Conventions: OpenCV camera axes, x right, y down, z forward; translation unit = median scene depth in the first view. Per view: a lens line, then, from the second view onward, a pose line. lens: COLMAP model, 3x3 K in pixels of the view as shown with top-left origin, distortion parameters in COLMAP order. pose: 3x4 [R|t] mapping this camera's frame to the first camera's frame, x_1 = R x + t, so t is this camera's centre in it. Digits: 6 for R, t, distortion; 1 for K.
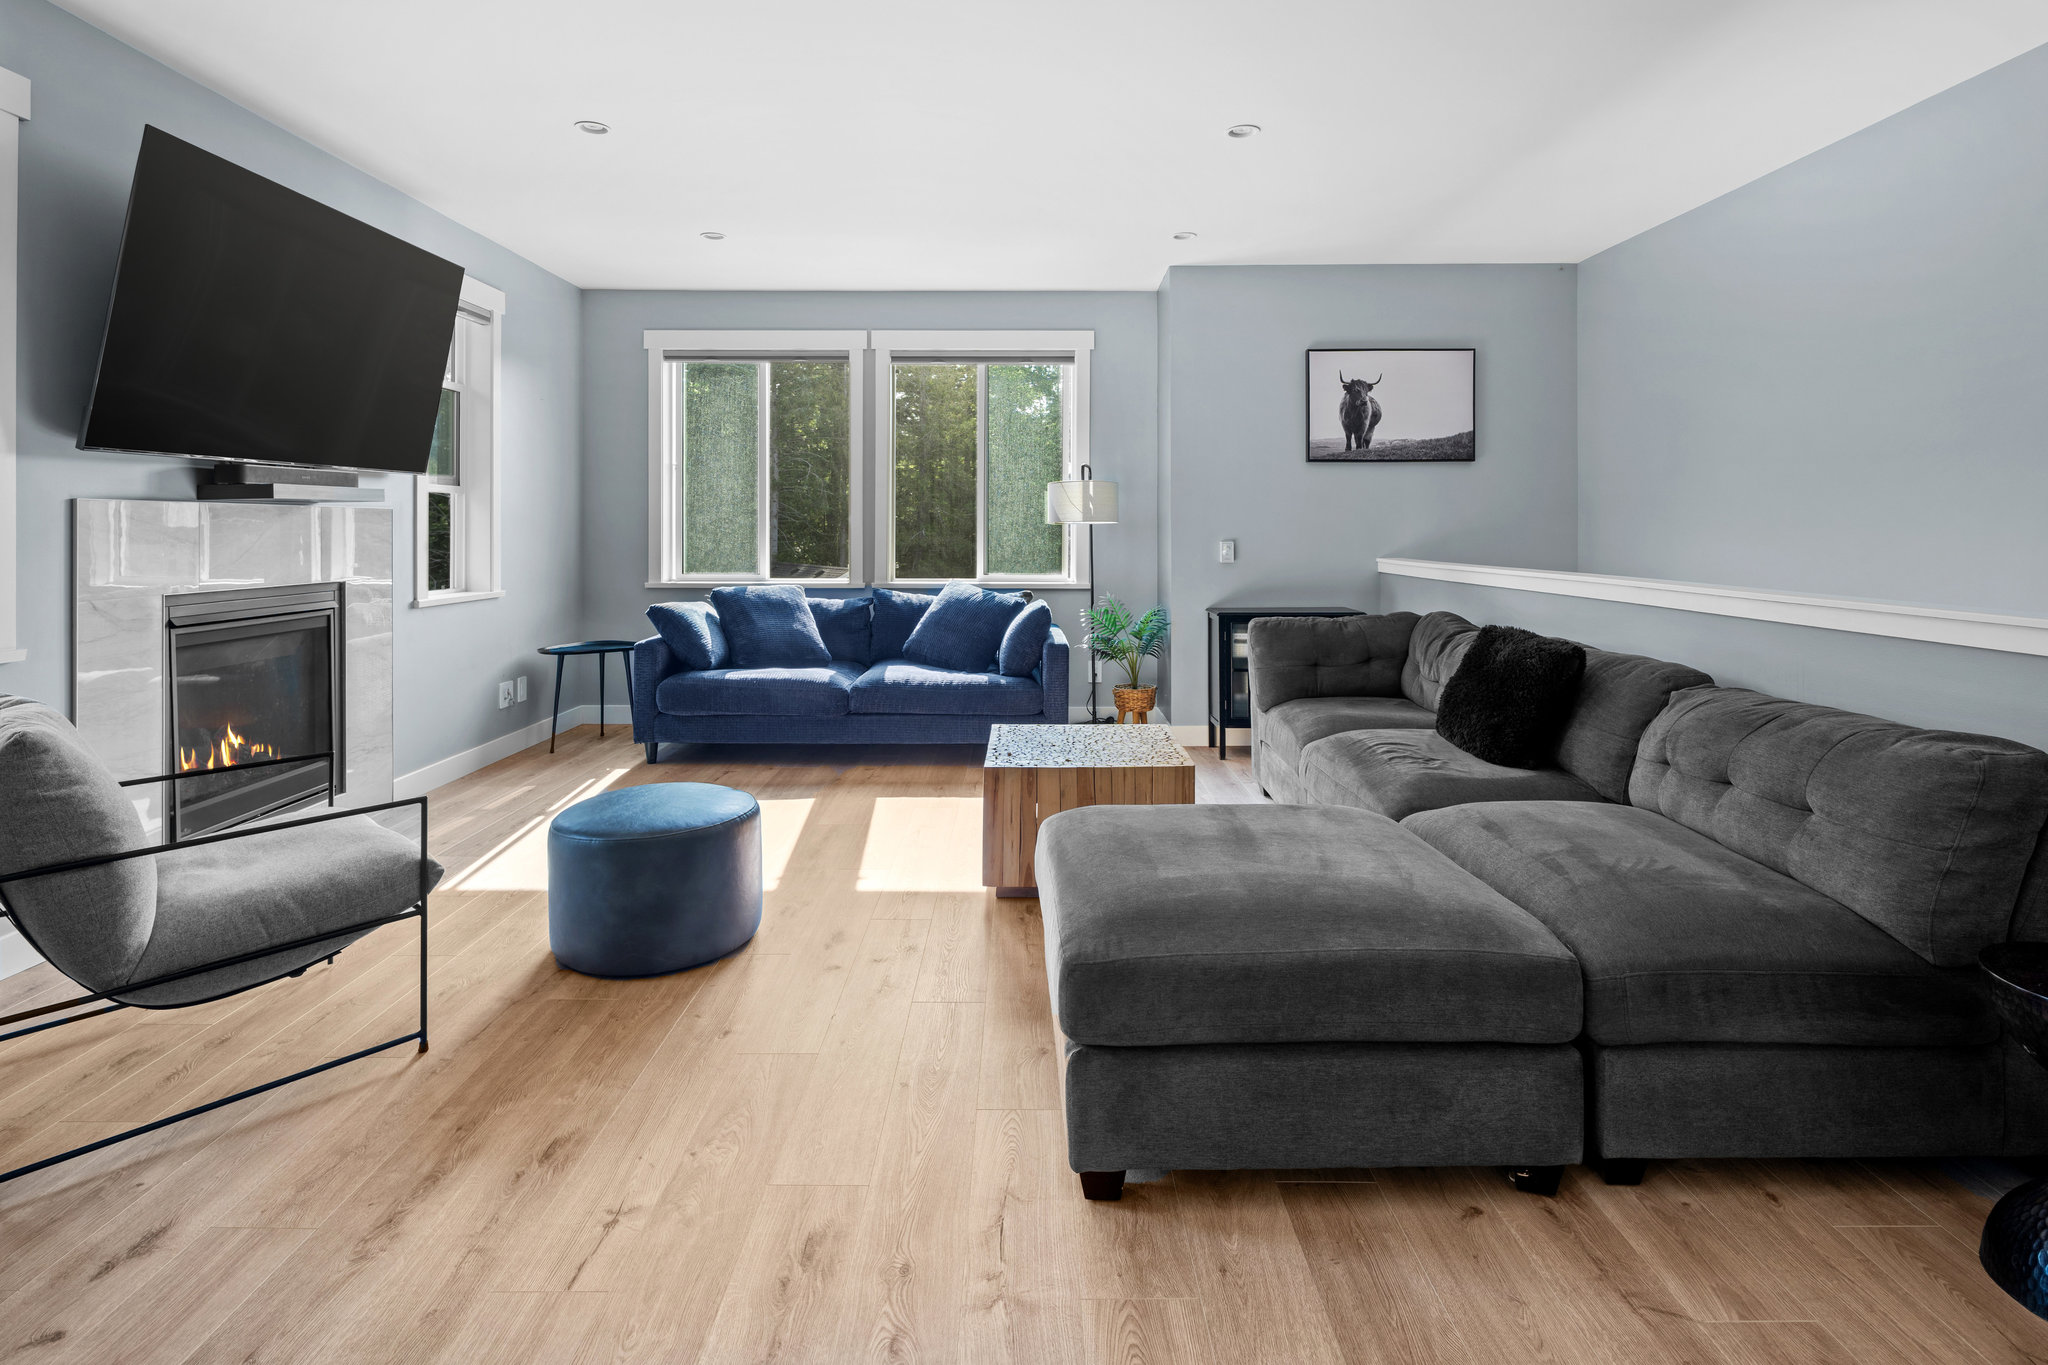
lens RADIAL K [[1010.3, 0, 1024.0], [0, 1010.3, 525.2], [0, 0, 1]] dist [0.000666, -0.000989]
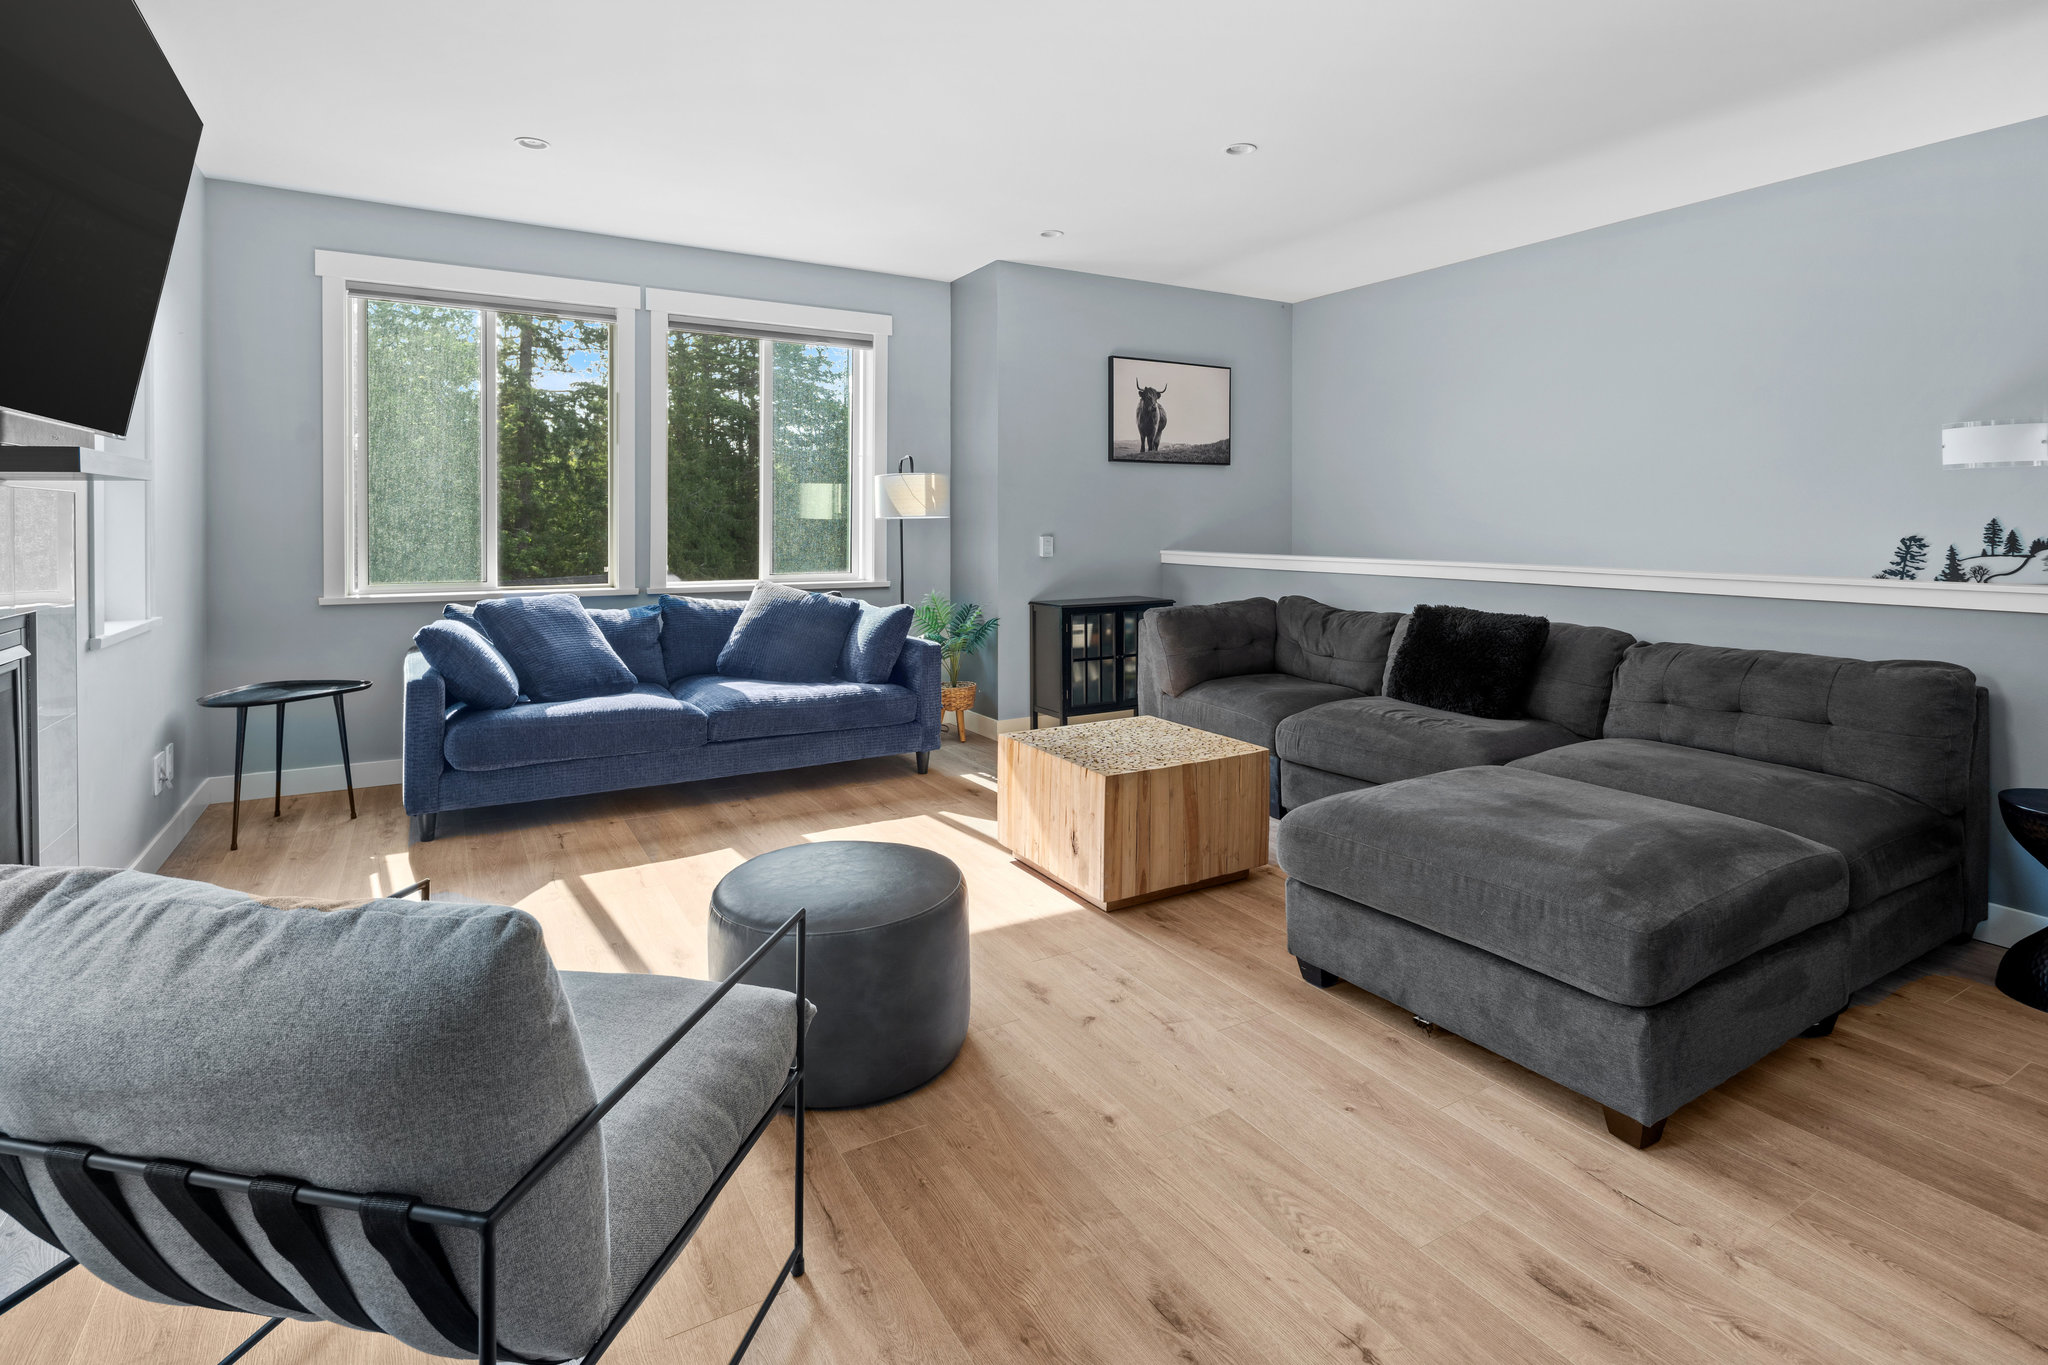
lens RADIAL K [[999.7, 0, 1023.7], [0, 999.7, 527.8], [0, 0, 1]] dist [0.001725, -0.000988]
pose [[0.860496, -0.002174, 0.509452, -0.341416], [-0.002070, 0.999968, 0.007763, -0.000264], [-0.509452, -0.007735, 0.860464, 0.138673]]
